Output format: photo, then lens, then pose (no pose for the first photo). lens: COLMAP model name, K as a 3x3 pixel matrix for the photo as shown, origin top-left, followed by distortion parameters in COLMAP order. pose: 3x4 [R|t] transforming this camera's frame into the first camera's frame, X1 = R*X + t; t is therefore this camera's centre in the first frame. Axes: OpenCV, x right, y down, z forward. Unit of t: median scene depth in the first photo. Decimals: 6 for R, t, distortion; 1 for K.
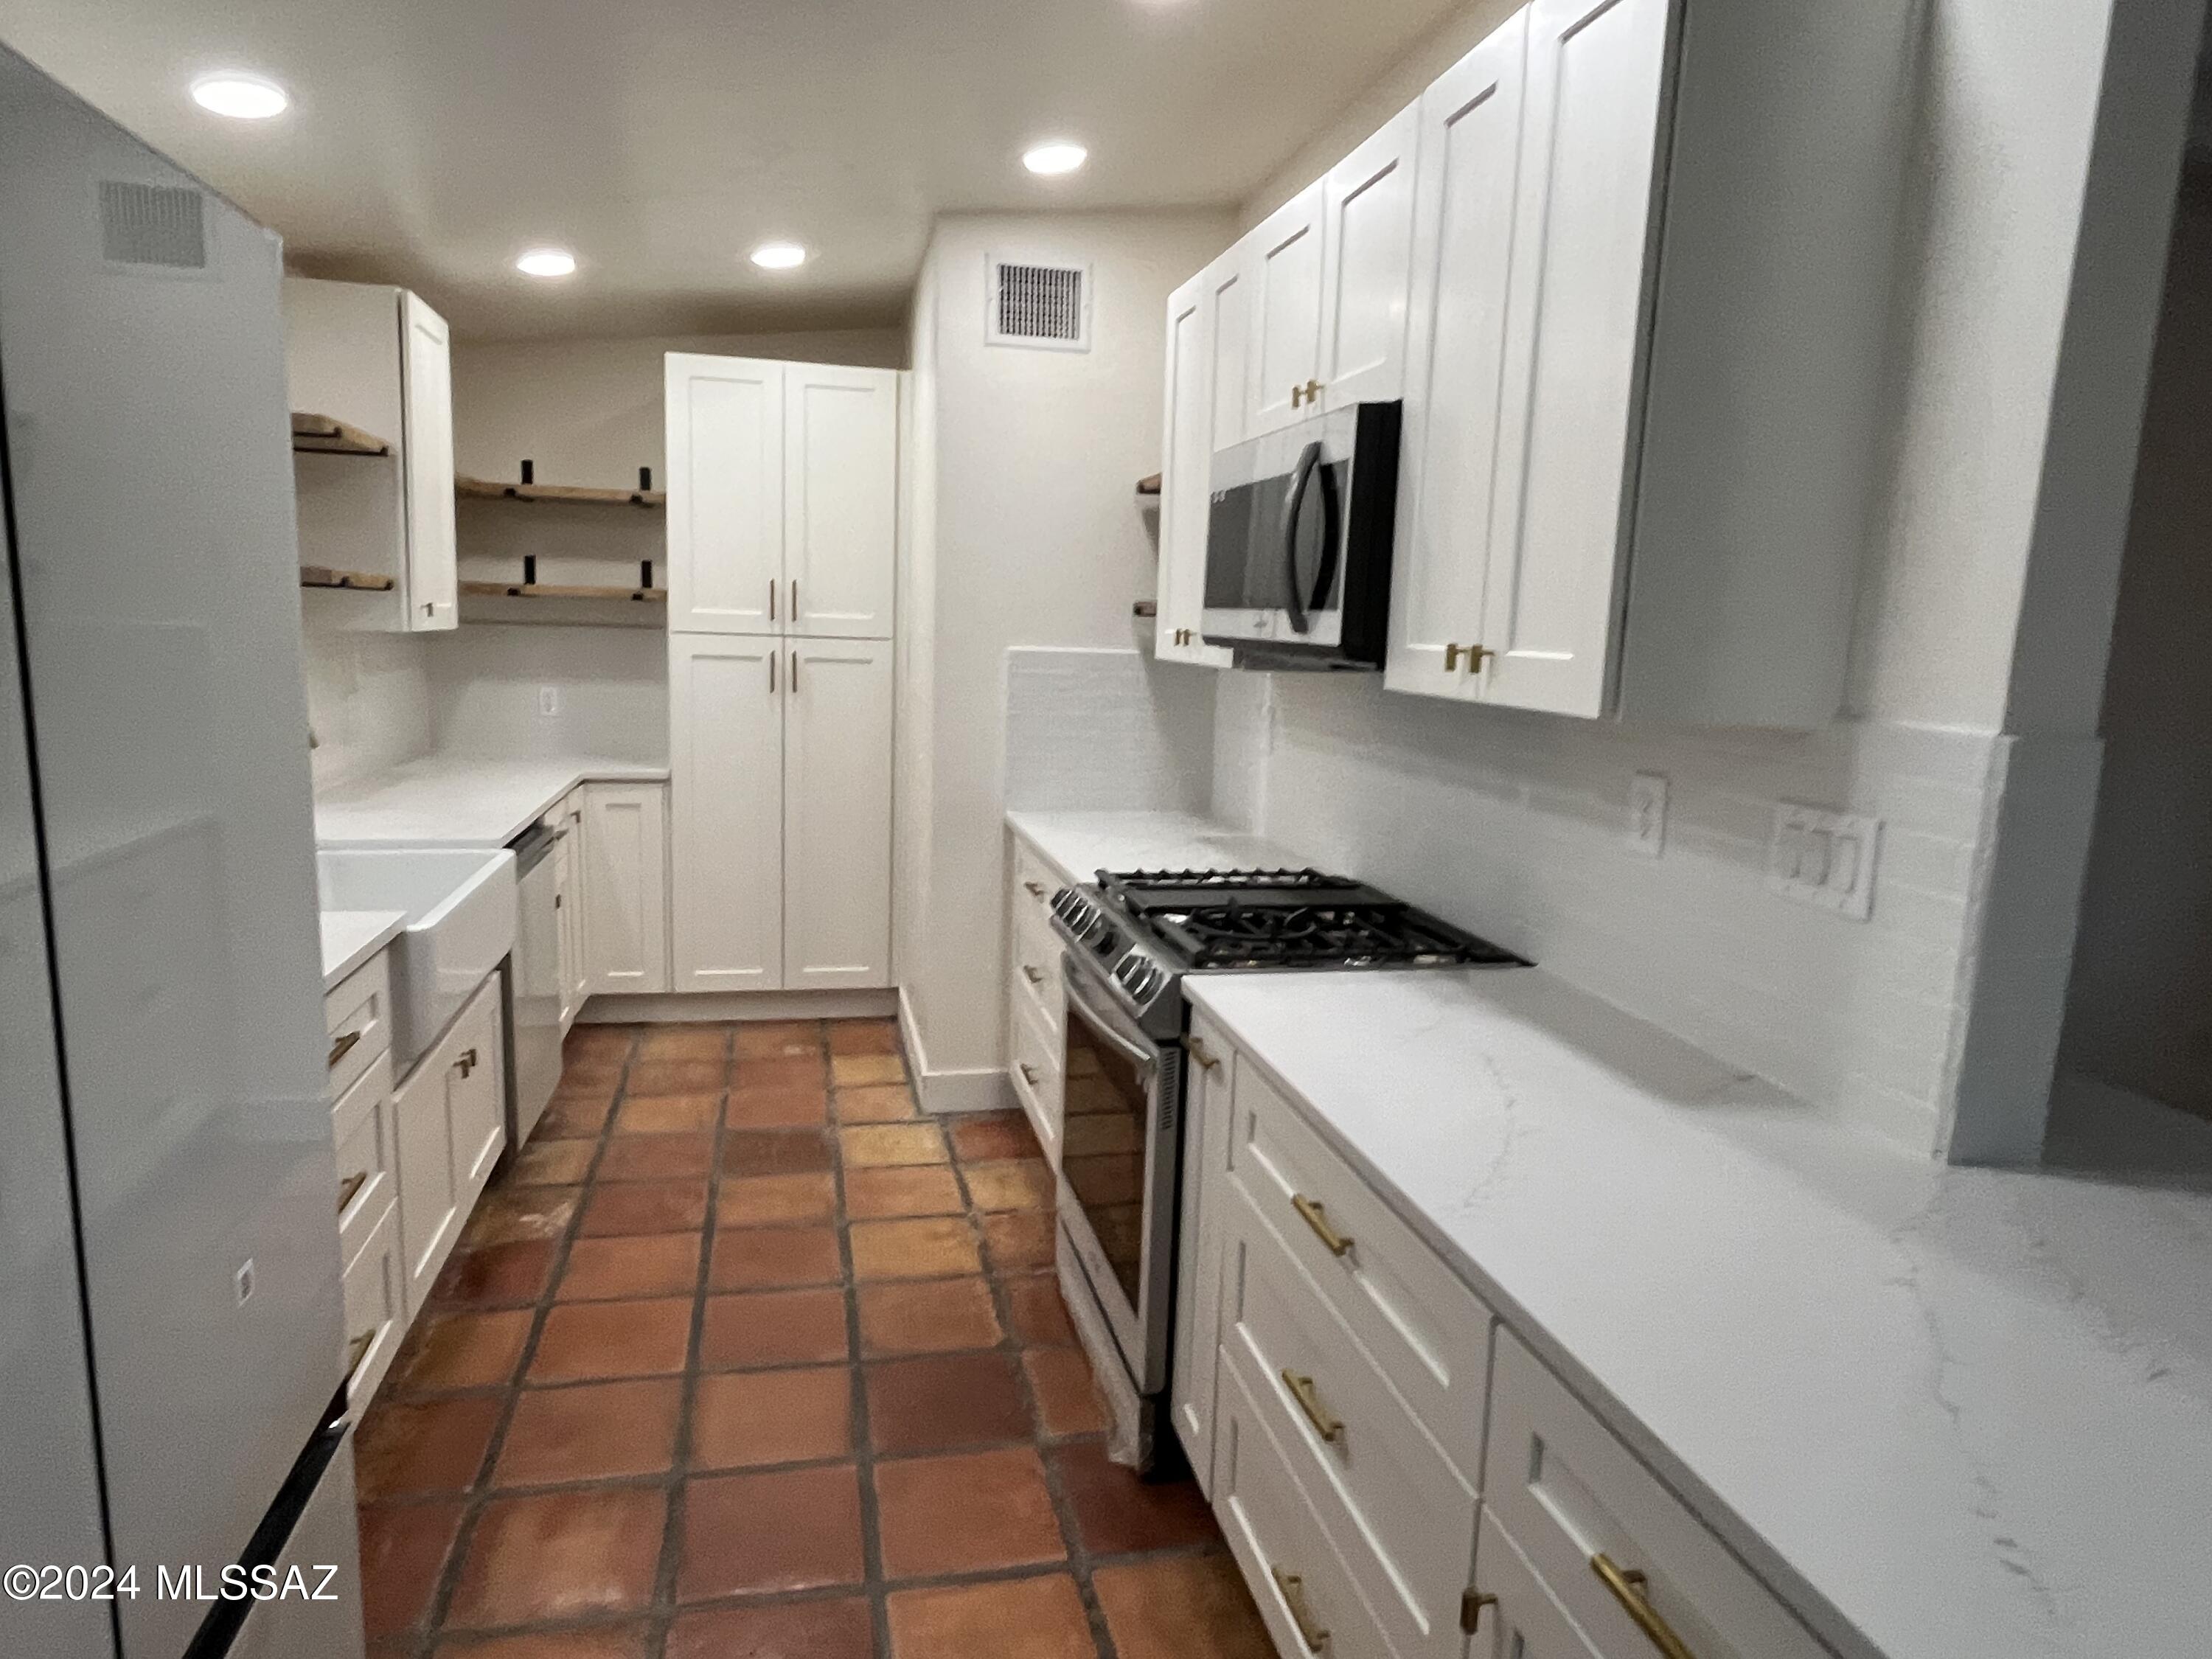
lens RADIAL K [[1306.8, 0, 1094.3], [0, 1306.8, 825.3], [0, 0, 1]] dist [-0.001431, 0.001740]
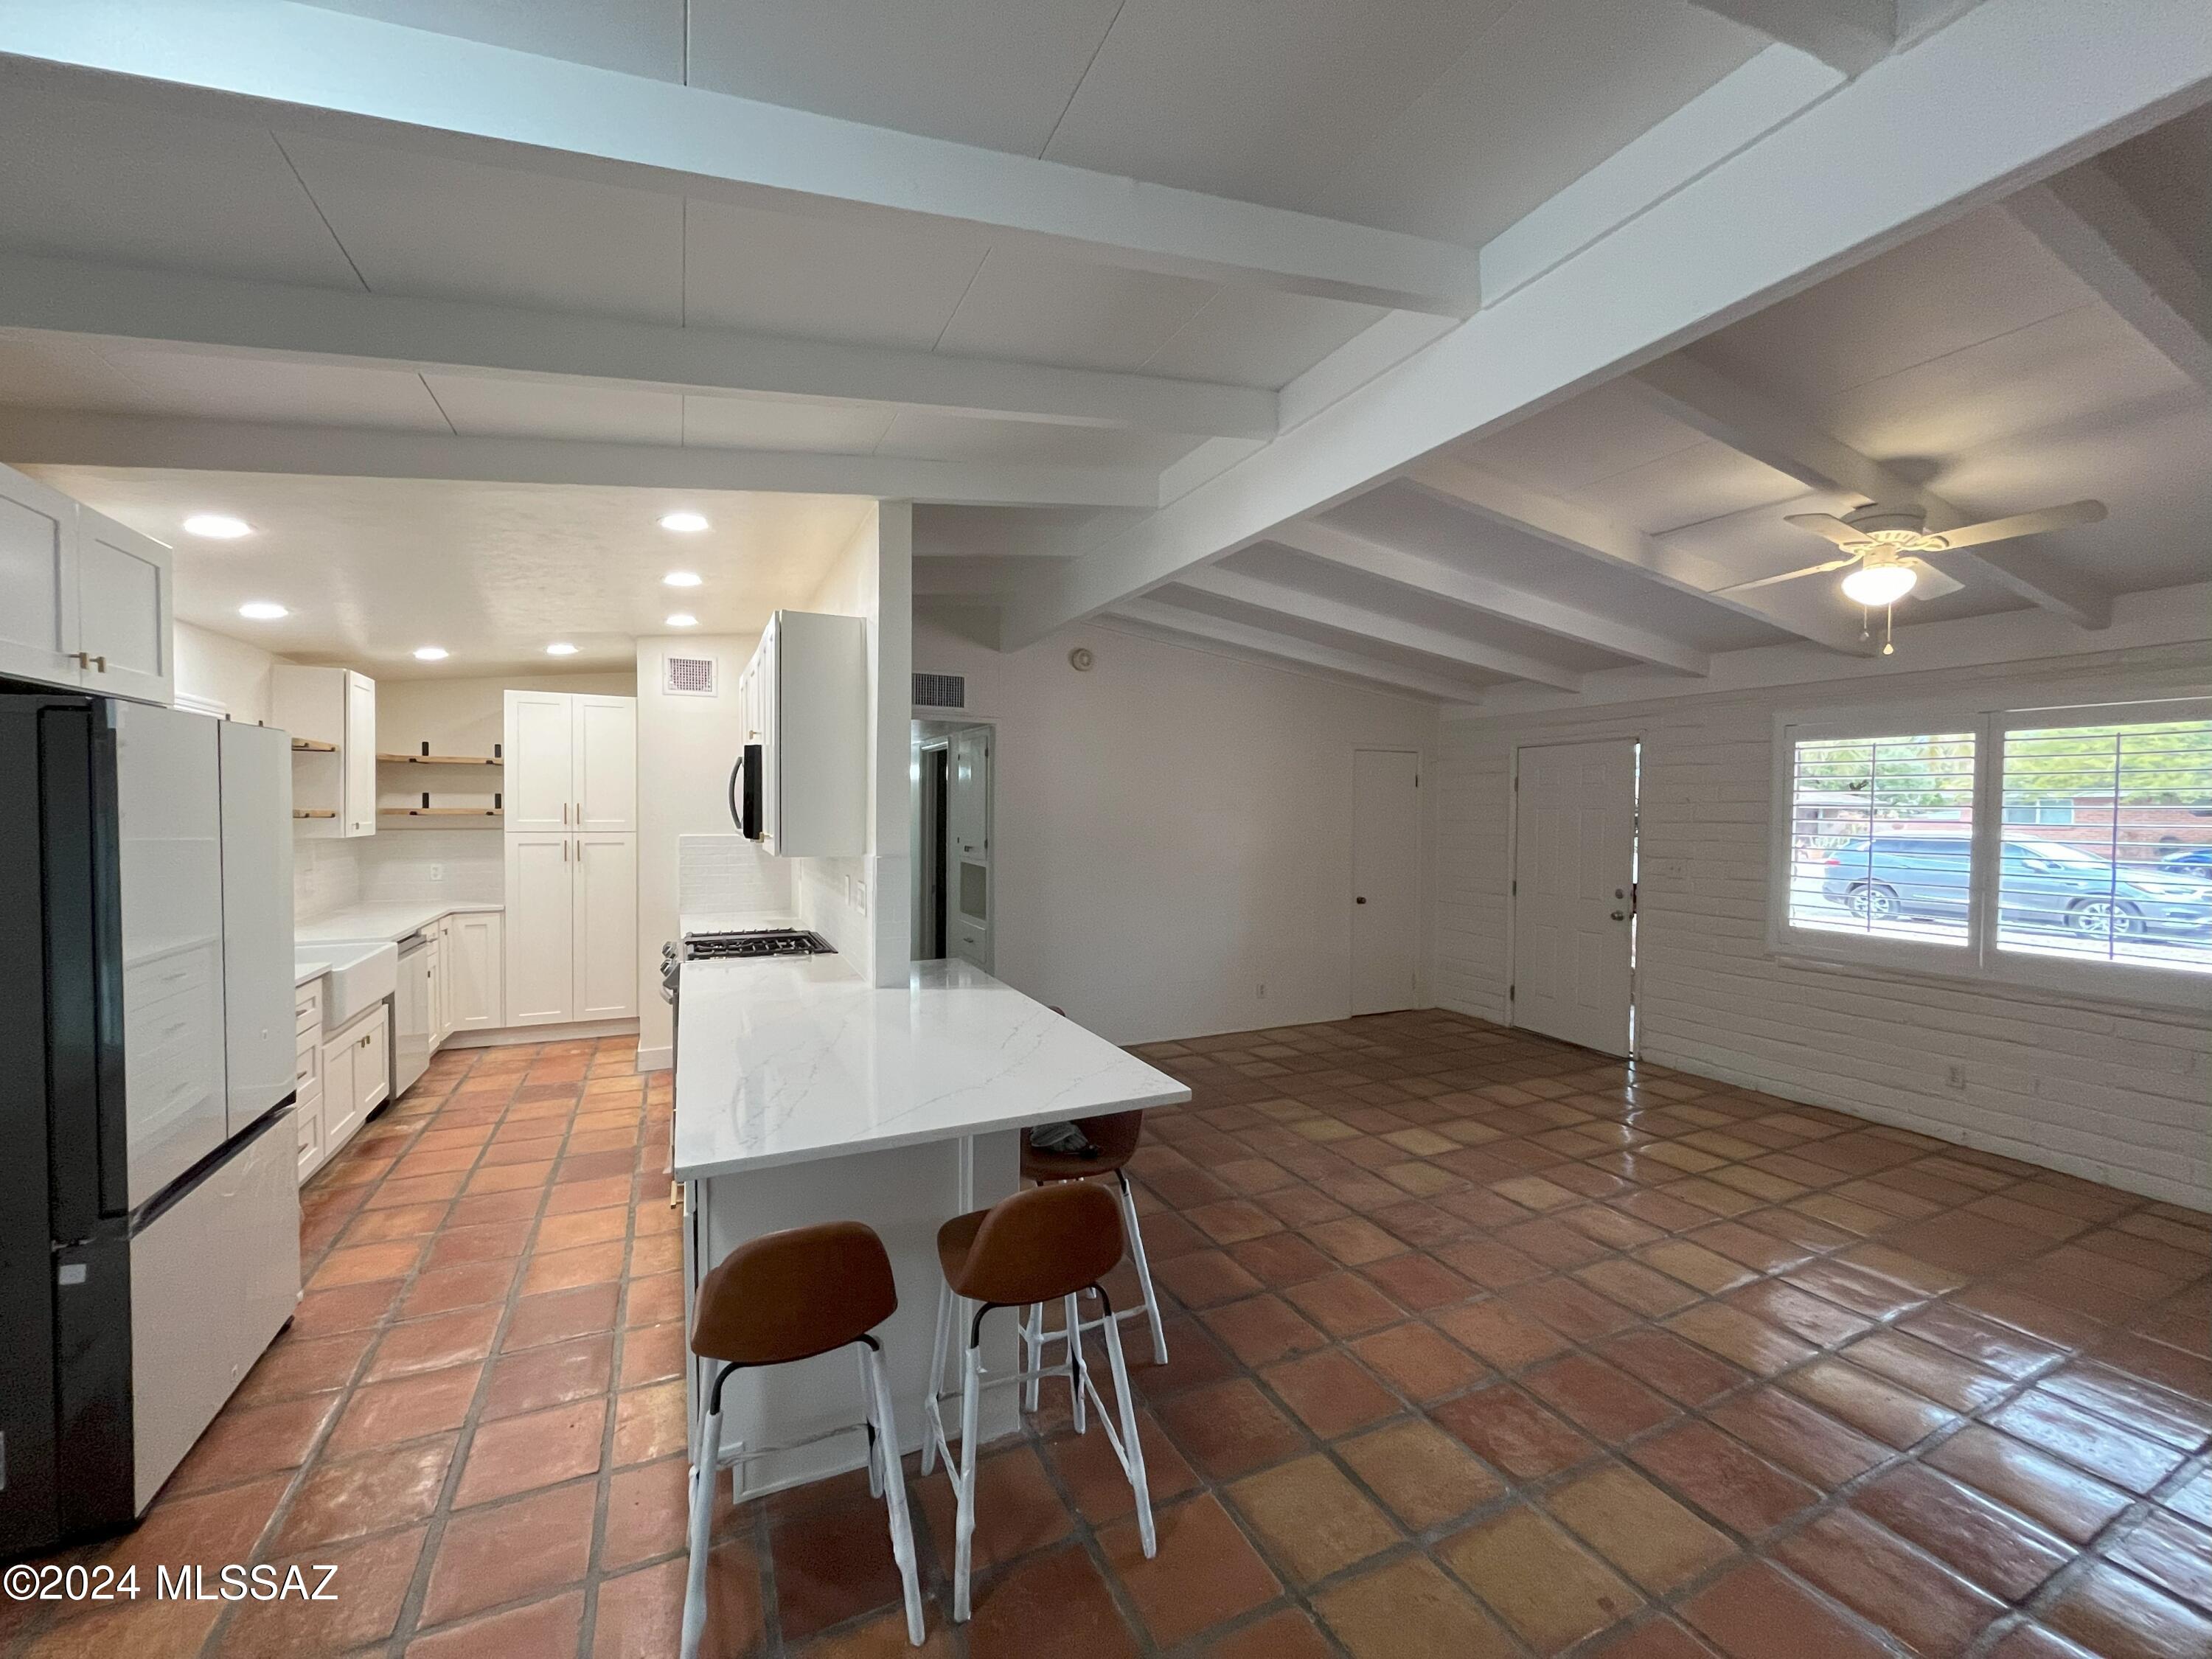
lens RADIAL K [[893.4, 0, 1100.1], [0, 893.4, 833.7], [0, 0, 1]] dist [-0.001909, 0.000217]
pose [[0.977352, -0.034851, 0.208729, 0.288781], [0.060307, 0.991315, -0.116862, 0.067123], [-0.202843, 0.126803, 0.970966, -0.502733]]
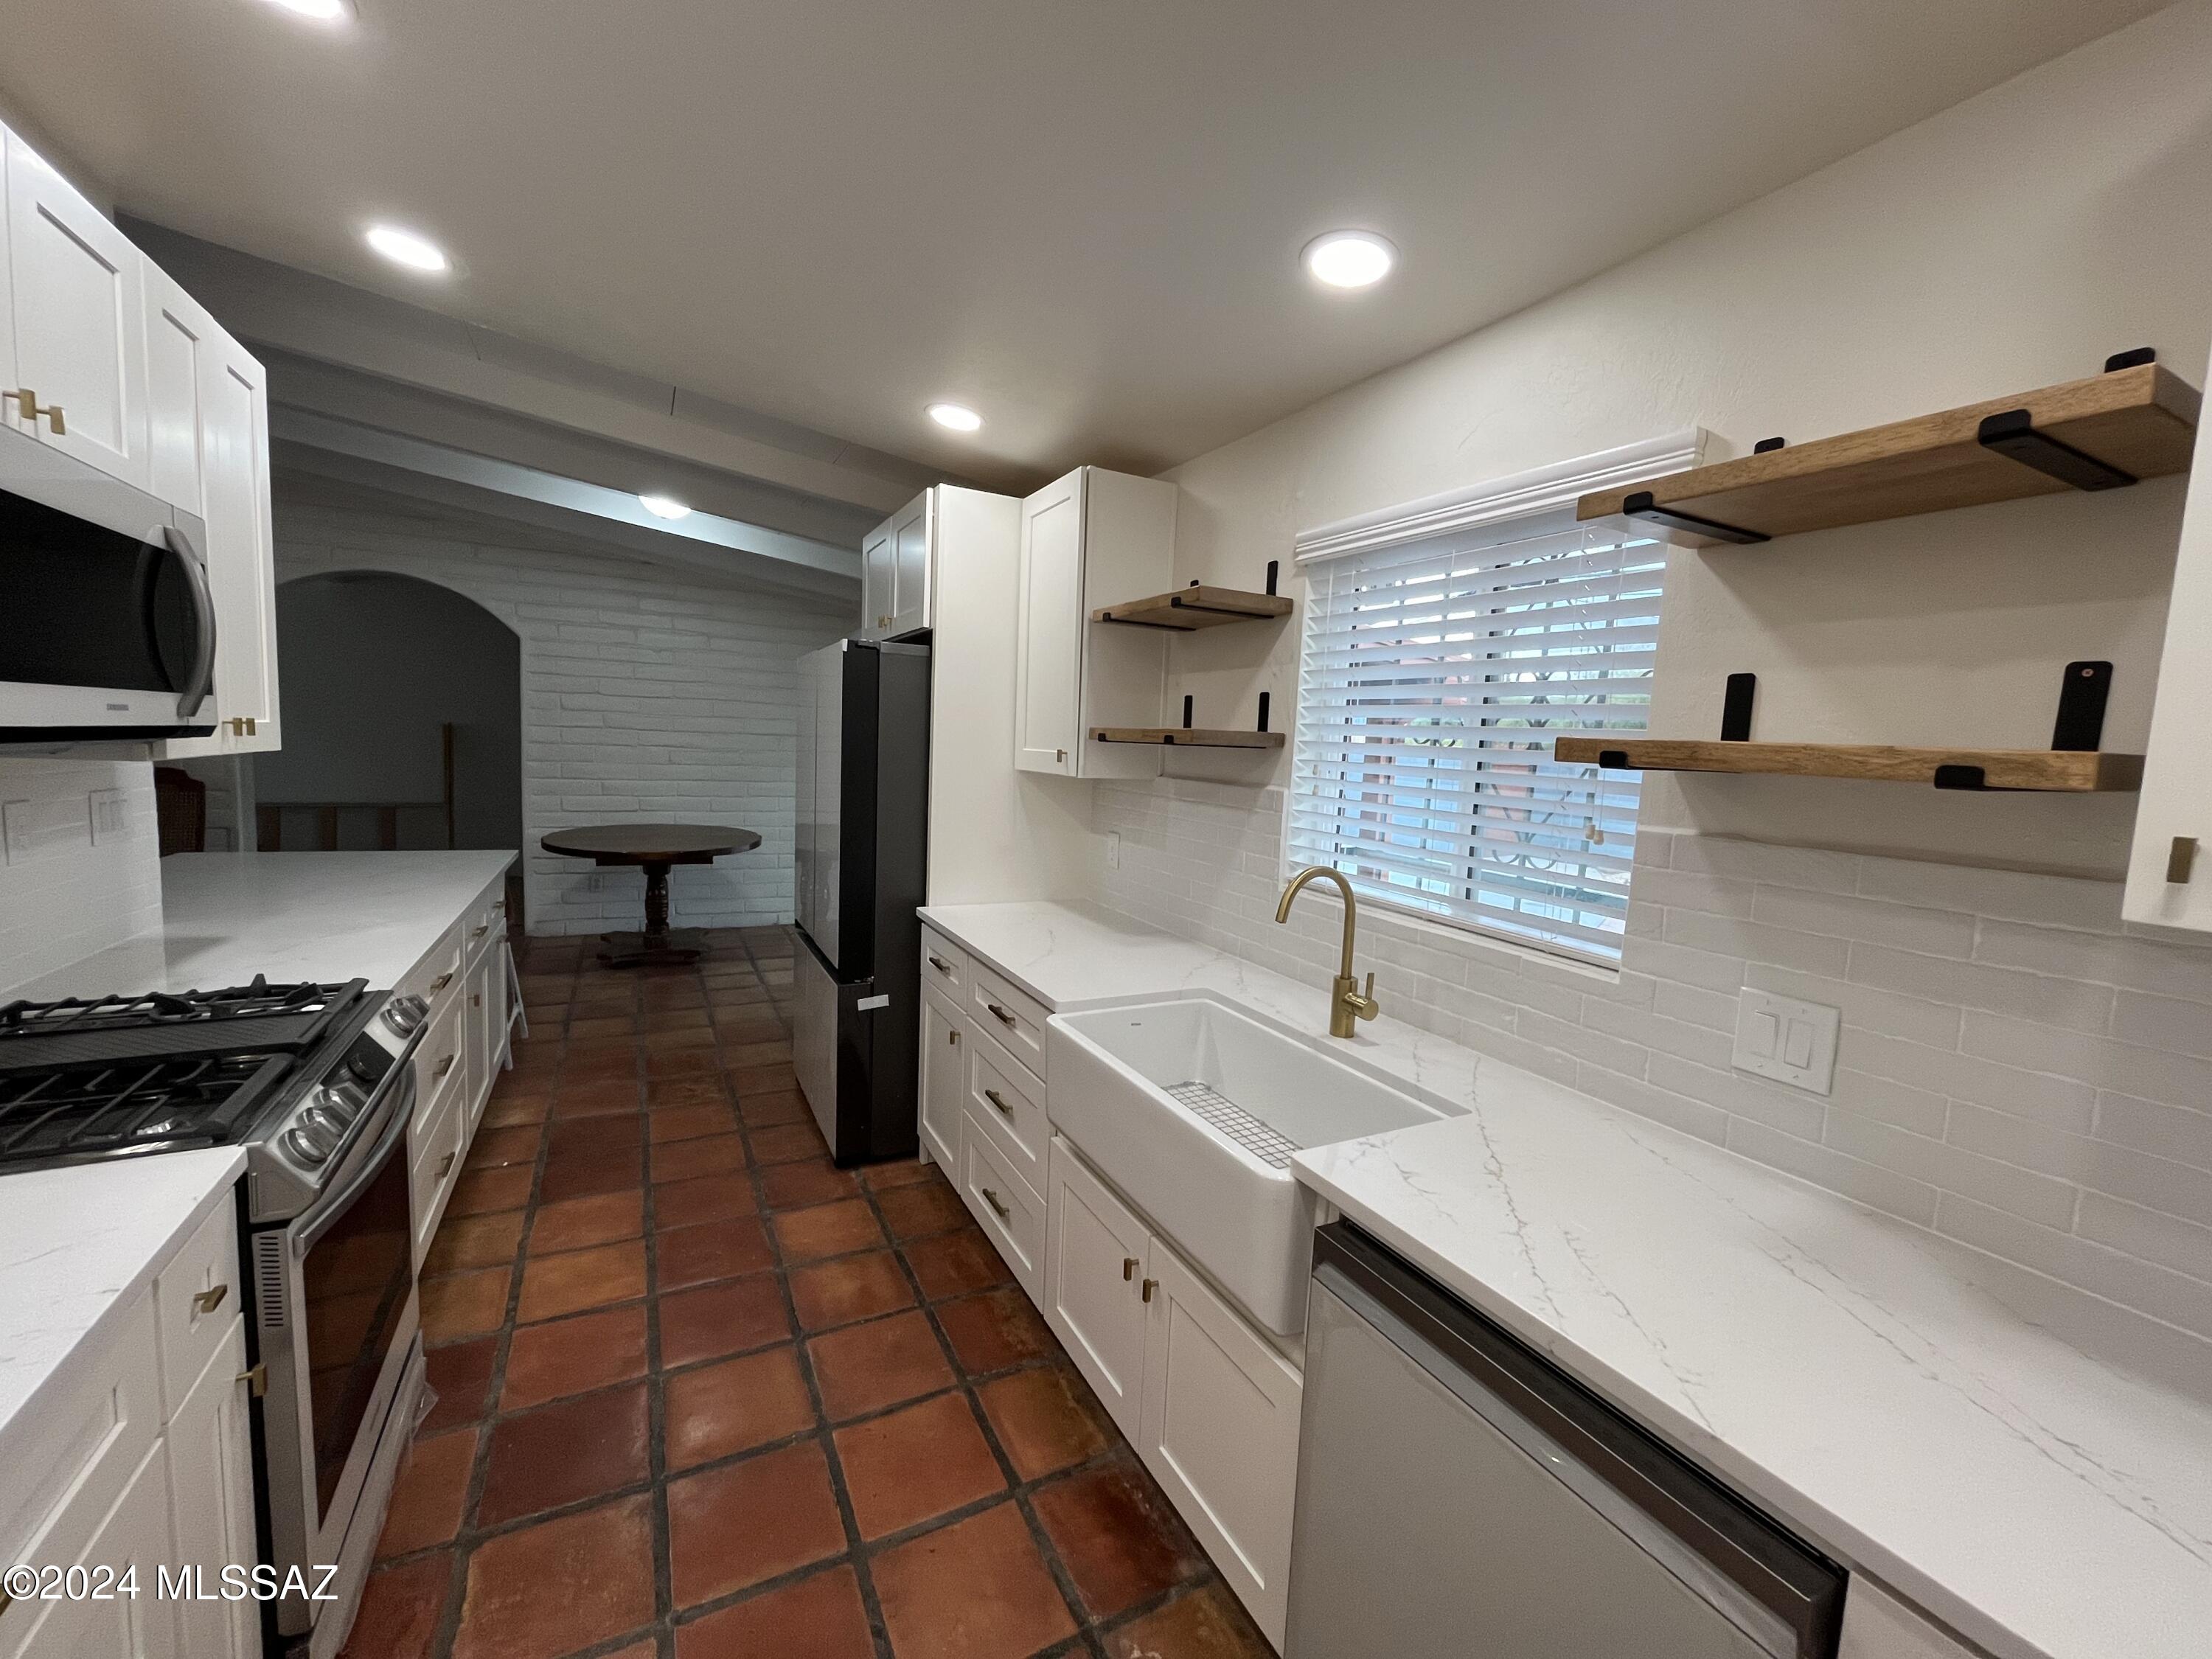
lens RADIAL K [[893.4, 0, 1097.6], [0, 893.4, 829.2], [0, 0, 1]] dist [-0.001909, 0.000217]
pose [[-0.965253, -0.052468, -0.255997, -0.210145], [-0.115472, 0.964444, 0.237727, -0.183596], [0.234421, 0.259027, -0.936991, 1.094663]]
